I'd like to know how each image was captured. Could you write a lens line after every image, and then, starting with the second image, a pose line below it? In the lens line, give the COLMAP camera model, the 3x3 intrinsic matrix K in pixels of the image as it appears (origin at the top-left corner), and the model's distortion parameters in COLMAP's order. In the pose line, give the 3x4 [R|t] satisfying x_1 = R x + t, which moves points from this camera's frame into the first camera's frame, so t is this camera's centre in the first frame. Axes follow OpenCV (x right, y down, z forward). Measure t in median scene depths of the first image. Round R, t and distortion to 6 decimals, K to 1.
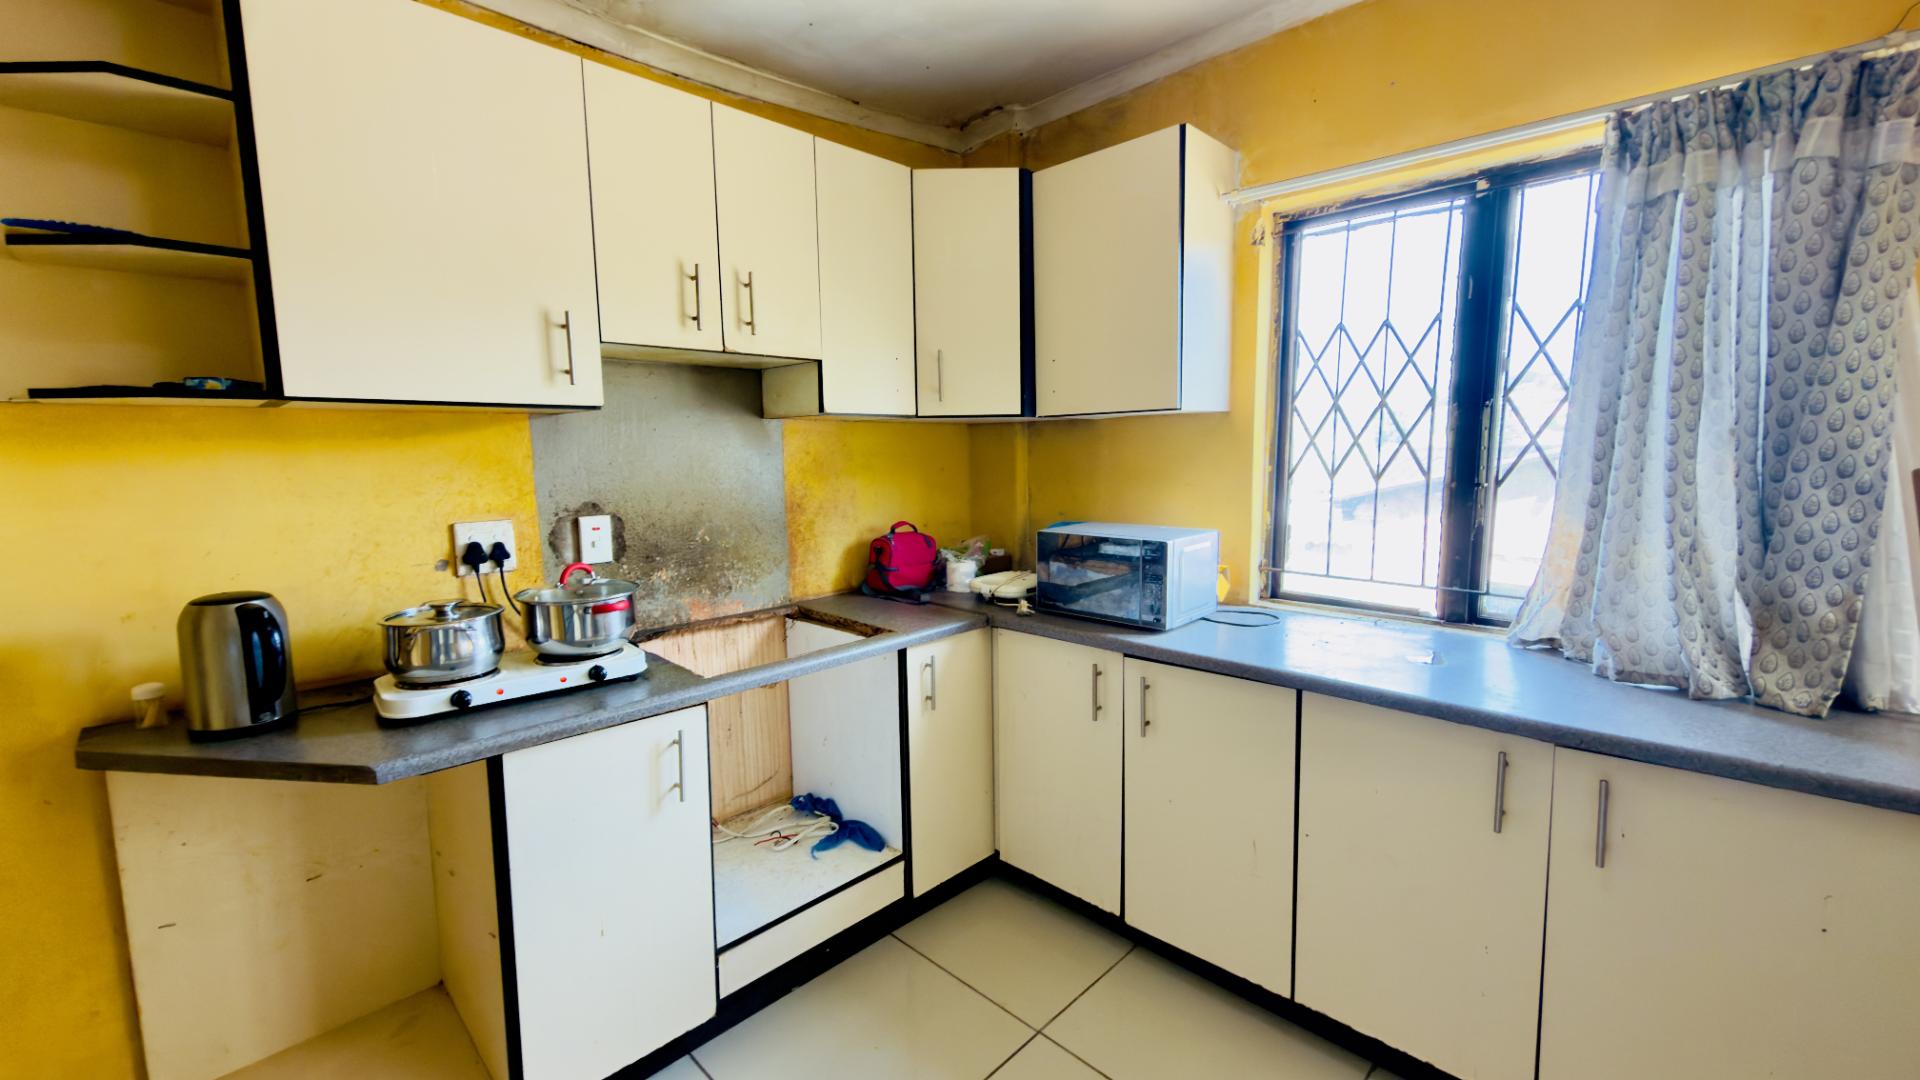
lens RADIAL K [[769.0, 0, 962.0], [0, 769.0, 539.5], [0, 0, 1]] dist [-0.002481, 0.000218]
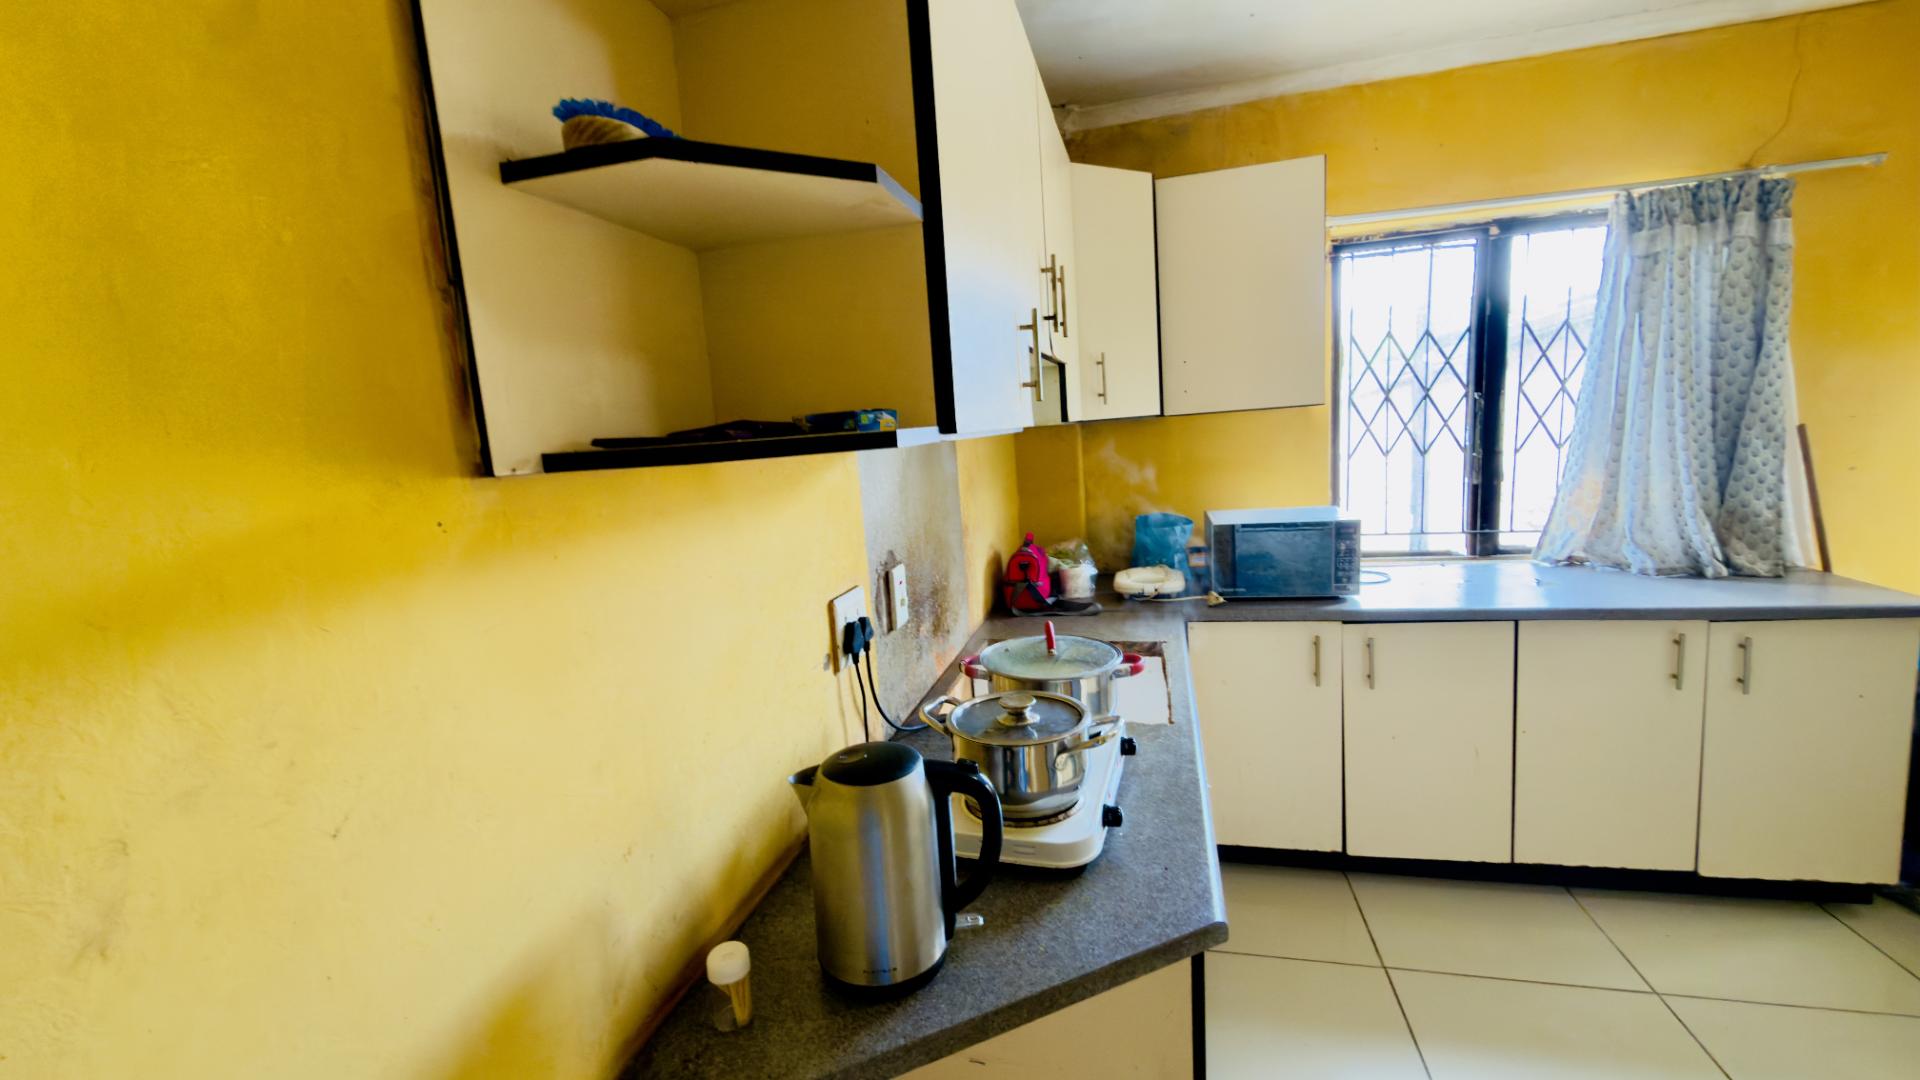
lens RADIAL K [[763.4, 0, 960.0], [0, 763.4, 540.0], [0, 0, 1]] dist [0.000113, -0.000094]
pose [[0.858295, -0.121782, 0.498497, -1.011212], [0.118220, 0.992227, 0.038852, -0.100308], [-0.499354, 0.025586, 0.866020, 0.375451]]
